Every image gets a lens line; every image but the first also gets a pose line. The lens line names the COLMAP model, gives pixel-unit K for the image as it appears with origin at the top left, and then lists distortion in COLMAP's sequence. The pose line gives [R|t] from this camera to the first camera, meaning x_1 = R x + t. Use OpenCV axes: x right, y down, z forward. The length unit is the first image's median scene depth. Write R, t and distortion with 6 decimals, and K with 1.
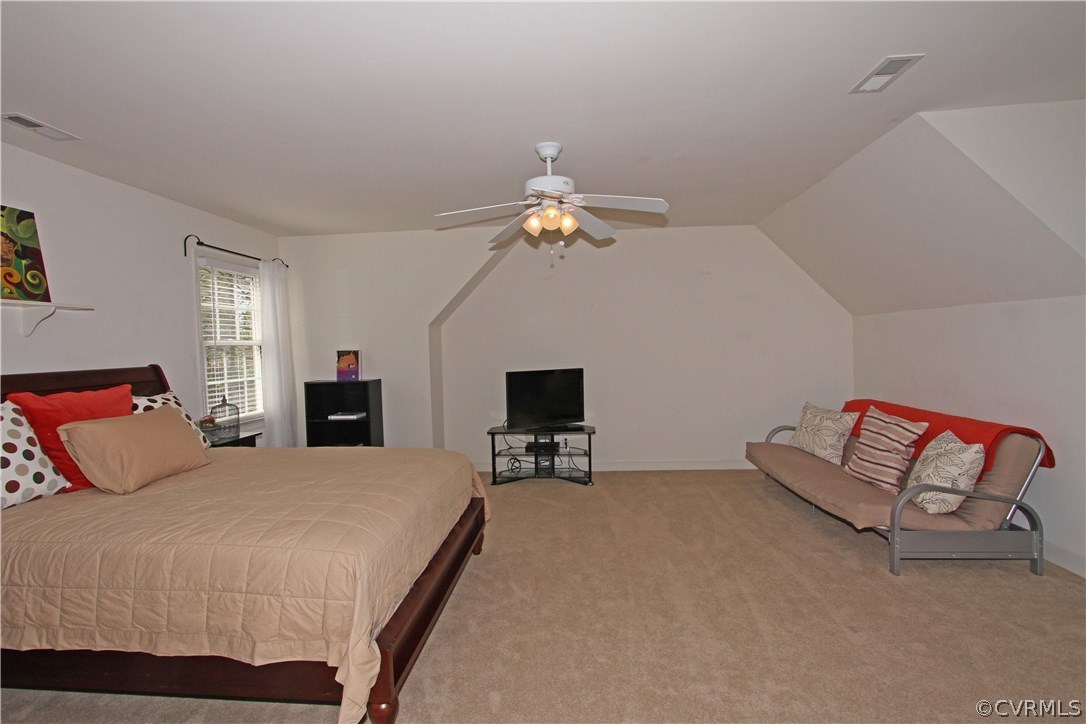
lens RADIAL K [[502.3, 0, 542.4], [0, 502.3, 359.5], [0, 0, 1]] dist [-0.016286, 0.002046]
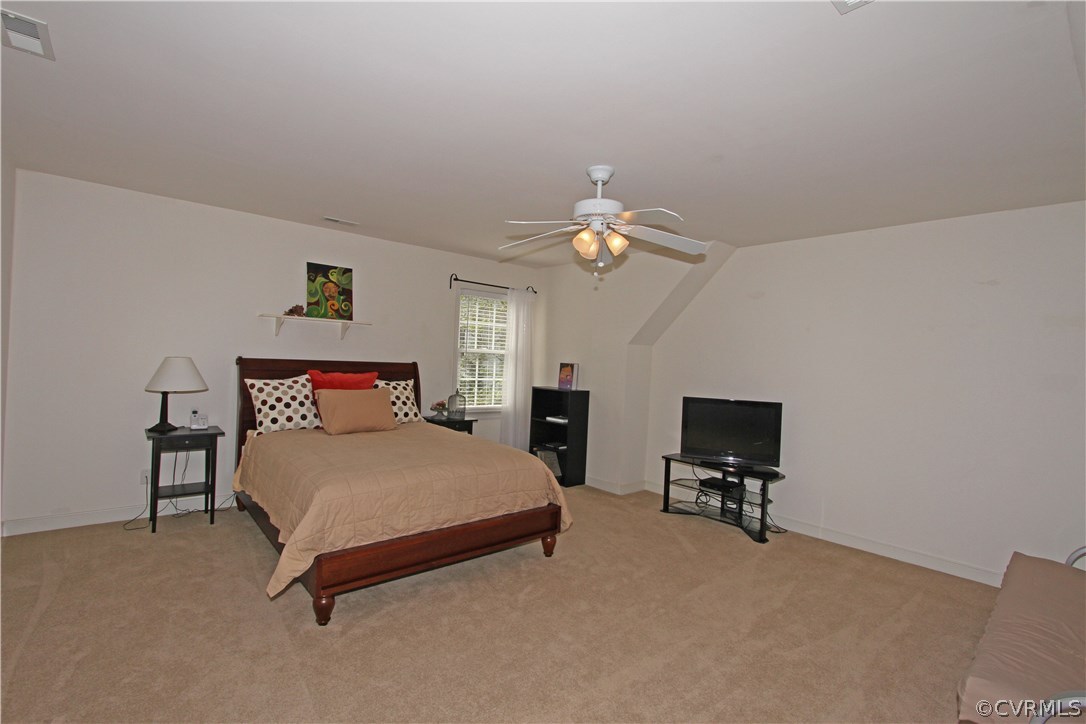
lens RADIAL K [[502.3, 0, 546.4], [0, 502.3, 364.0], [0, 0, 1]] dist [-0.016286, 0.002046]
pose [[0.710365, 0.066743, -0.700662, 0.508367], [-0.087504, 0.996145, 0.006174, -0.025335], [0.698373, 0.056925, 0.713467, 0.175190]]
